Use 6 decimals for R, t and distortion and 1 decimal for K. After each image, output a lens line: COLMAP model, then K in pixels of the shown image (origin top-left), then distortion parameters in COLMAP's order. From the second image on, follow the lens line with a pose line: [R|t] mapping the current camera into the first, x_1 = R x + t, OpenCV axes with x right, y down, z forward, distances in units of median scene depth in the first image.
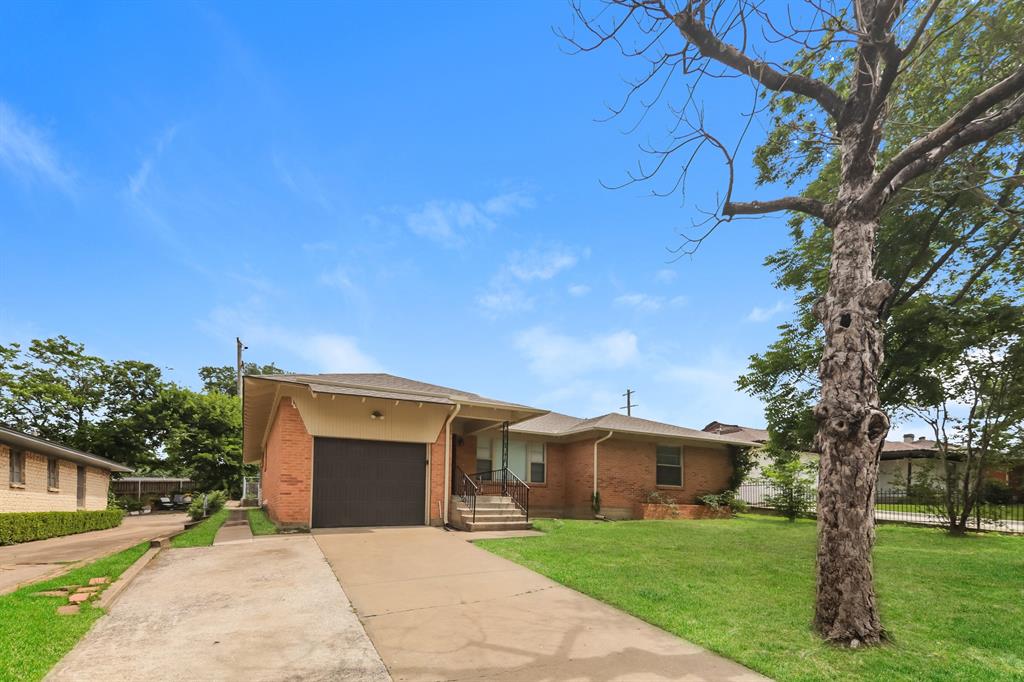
lens RADIAL K [[453.2, 0, 514.7], [0, 453.2, 333.6], [0, 0, 1]] dist [0.091410, -0.044844]
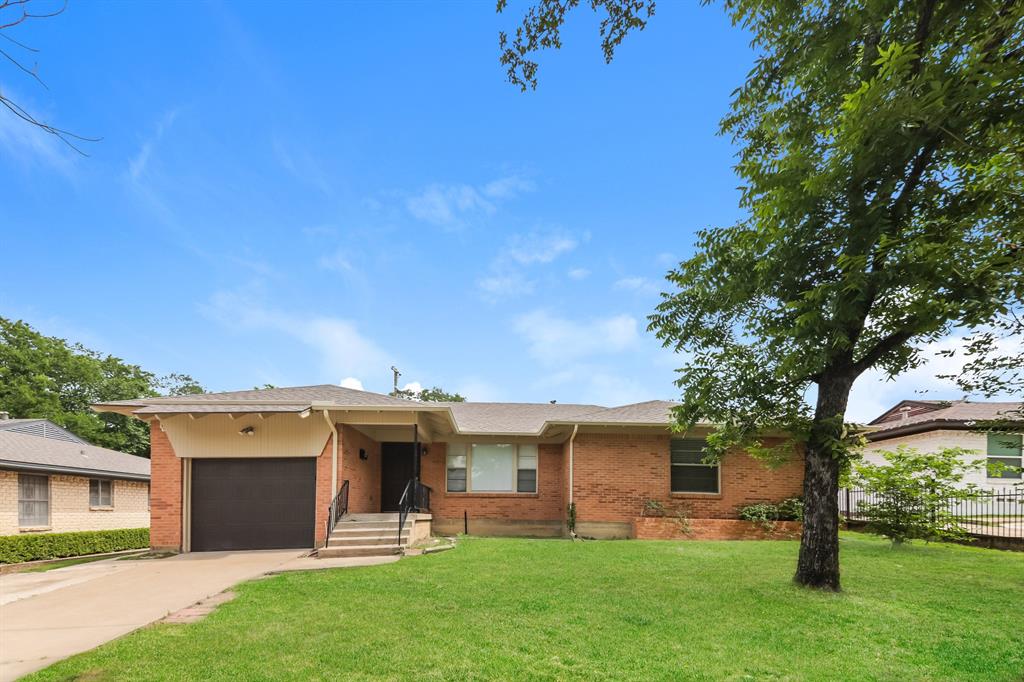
lens RADIAL K [[473.6, 0, 497.5], [0, 473.6, 333.3], [0, 0, 1]] dist [0.110387, -0.053711]
pose [[0.914892, -0.149865, -0.374851, 0.409794], [0.150371, 0.988231, -0.028086, 0.060221], [0.374648, -0.030671, 0.926660, 0.194176]]
